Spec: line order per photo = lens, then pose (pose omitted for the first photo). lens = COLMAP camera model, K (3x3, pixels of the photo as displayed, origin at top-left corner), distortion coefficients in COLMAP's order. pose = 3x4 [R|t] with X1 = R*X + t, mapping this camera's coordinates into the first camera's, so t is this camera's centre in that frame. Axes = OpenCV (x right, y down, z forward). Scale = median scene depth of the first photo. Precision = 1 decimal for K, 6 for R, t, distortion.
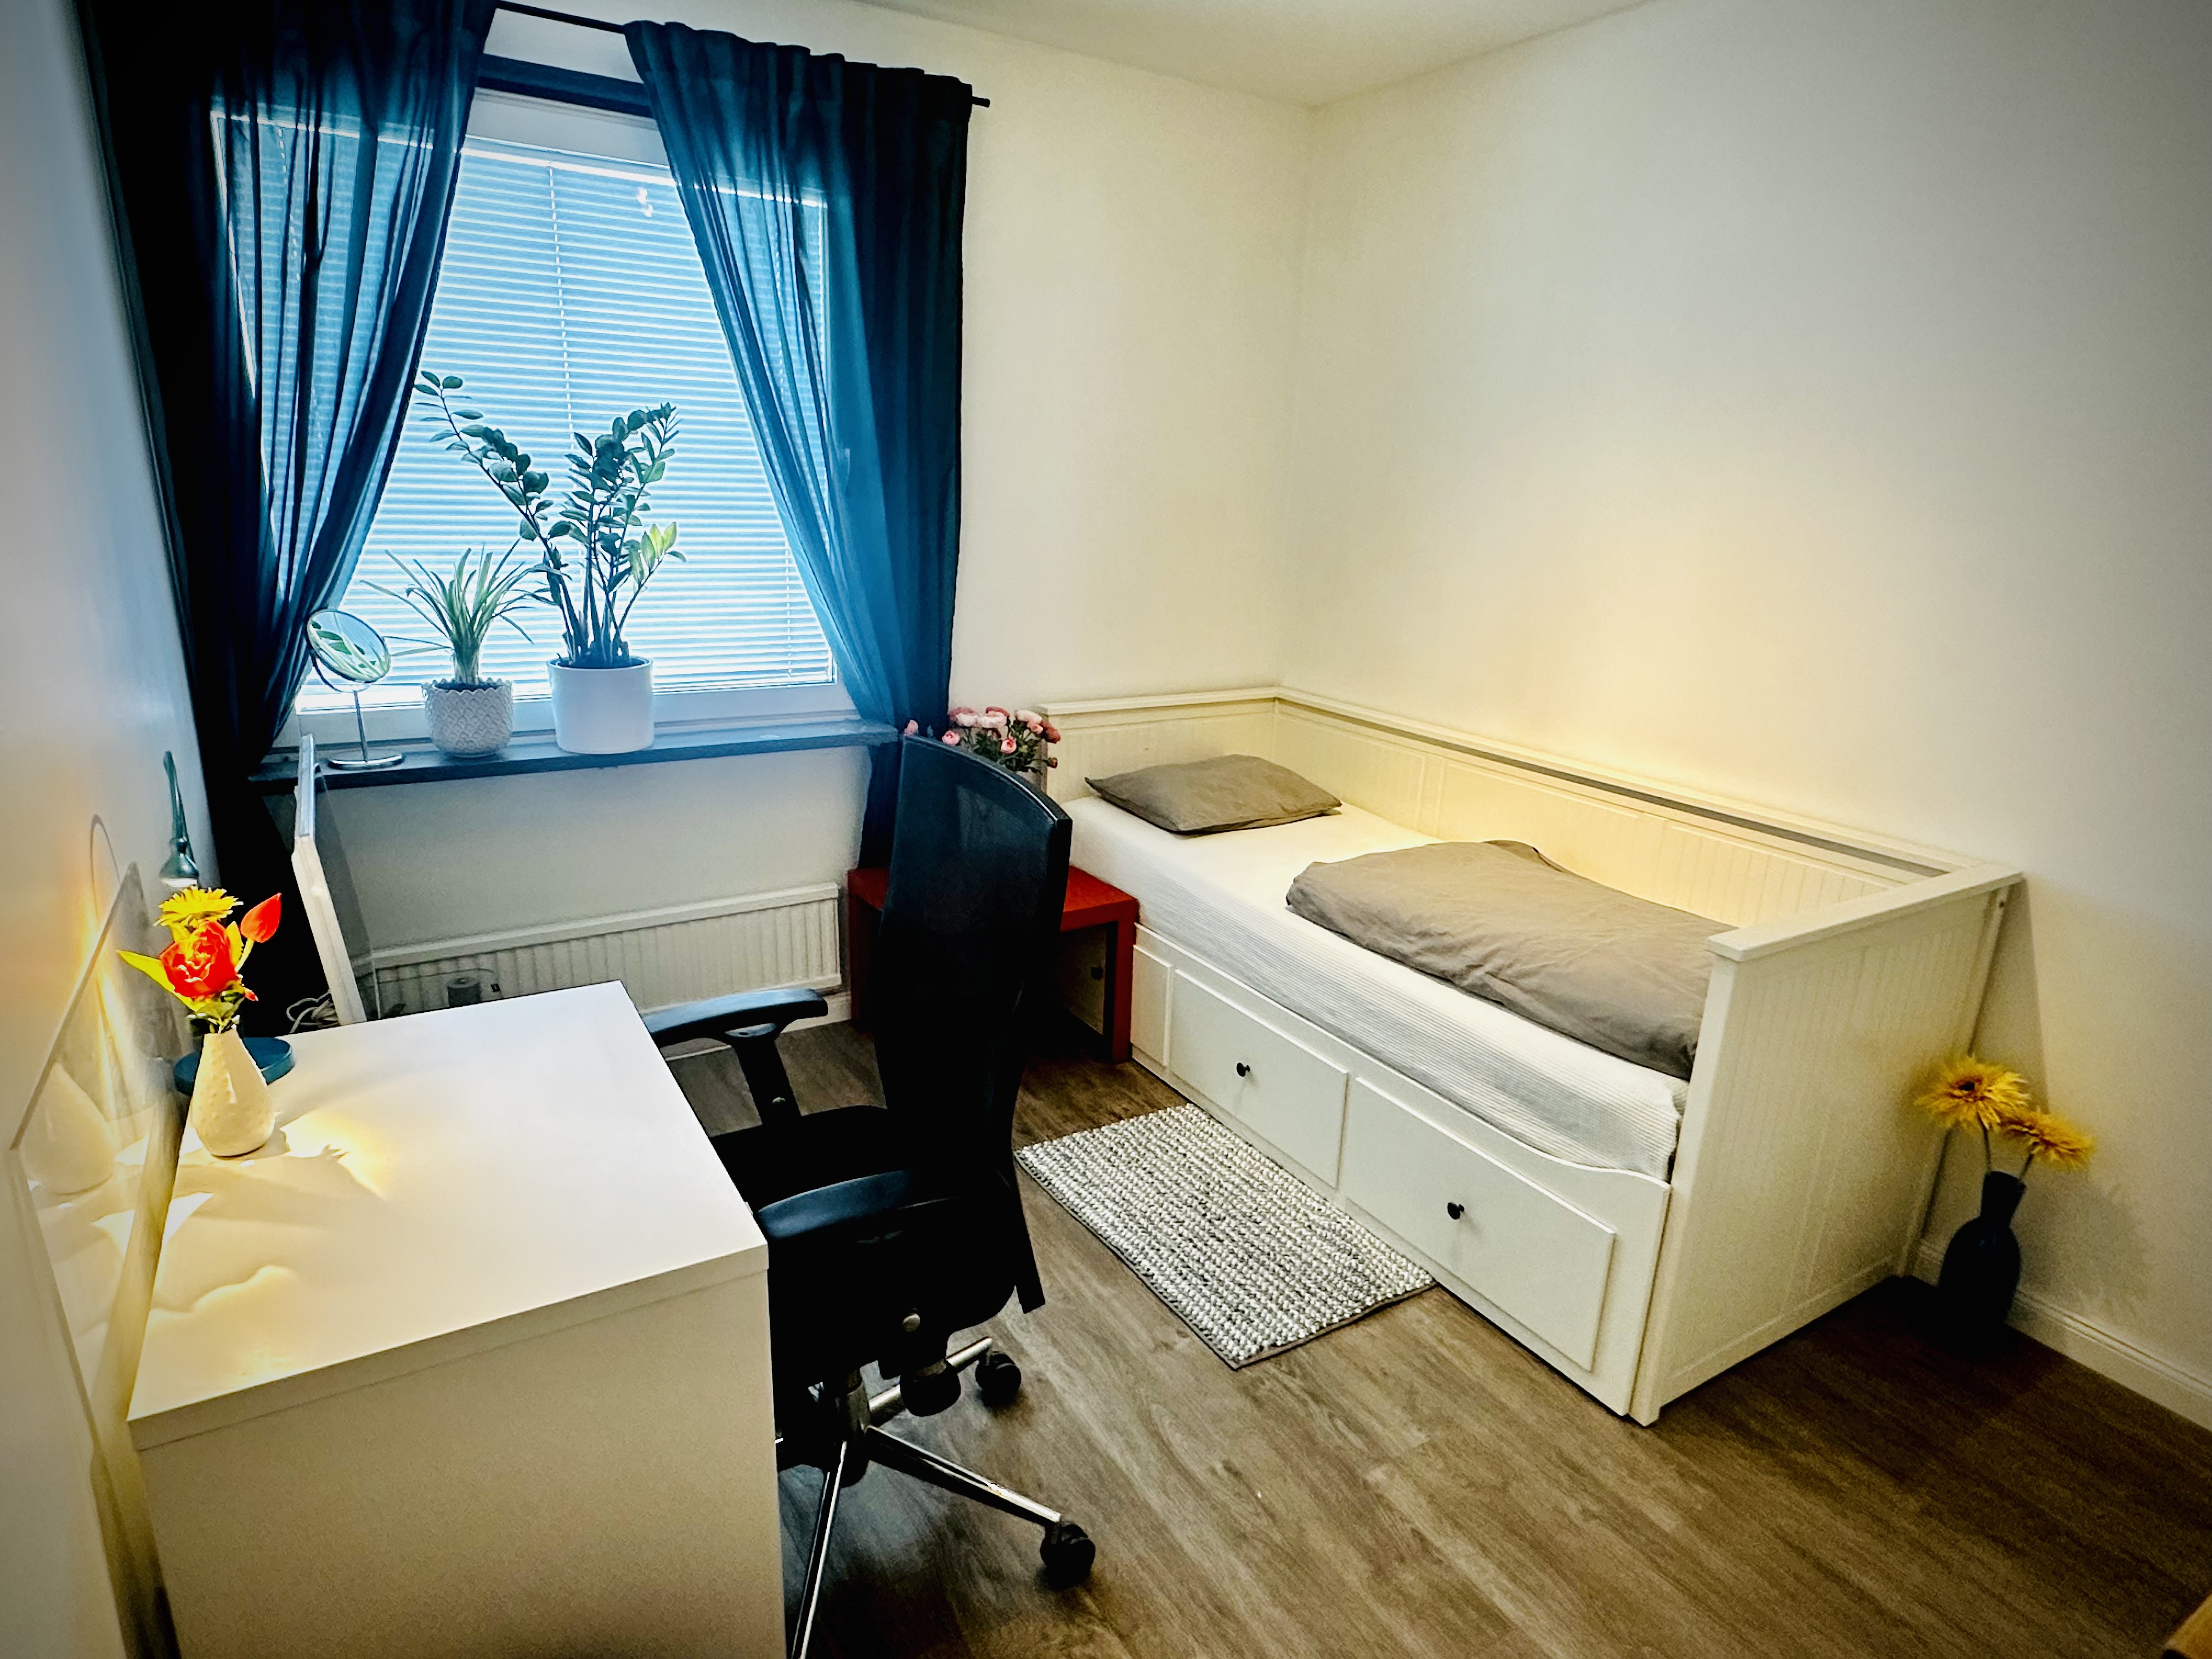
lens RADIAL K [[1238.3, 0, 1105.1], [0, 1238.3, 846.4], [0, 0, 1]] dist [-0.013316, 0.001411]
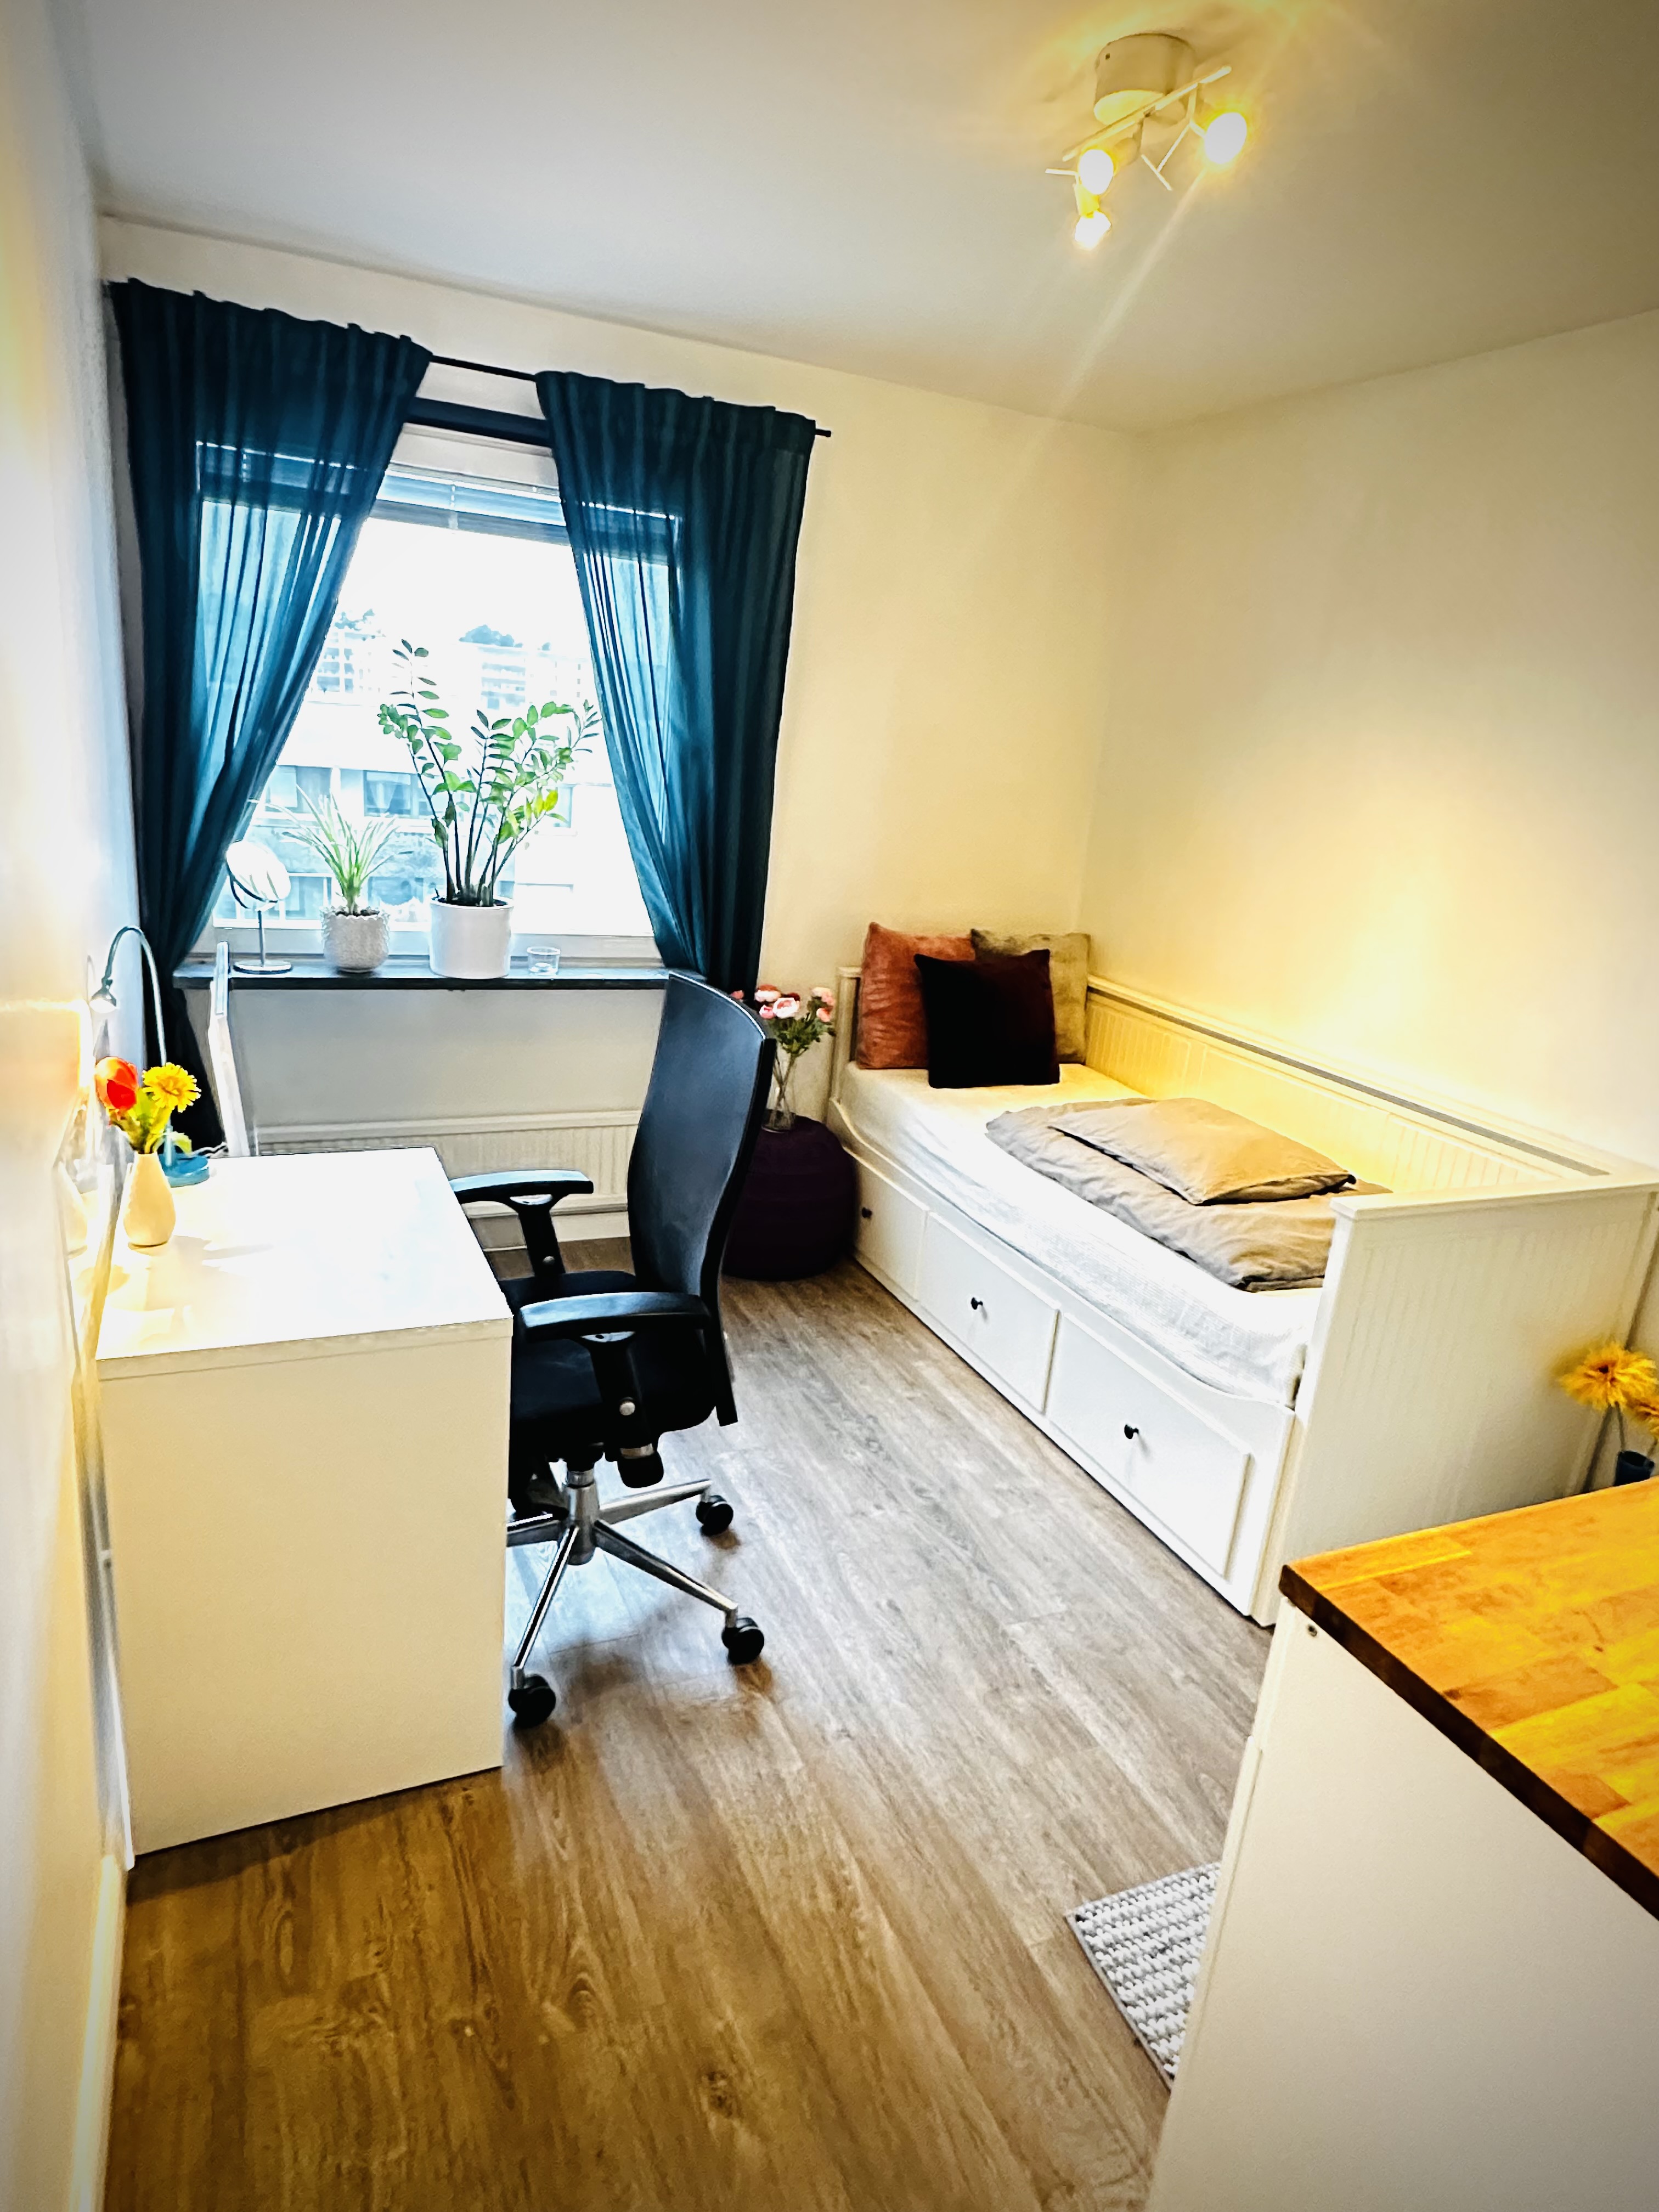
lens RADIAL K [[1280.4, 0, 824.7], [0, 1280.4, 1115.4], [0, 0, 1]] dist [-0.029693, 0.001988]
pose [[0.989126, 0.091985, -0.114754, 0.109674], [-0.093450, 0.995596, -0.007445, 0.038886], [0.113564, 0.018088, 0.993366, -0.196625]]
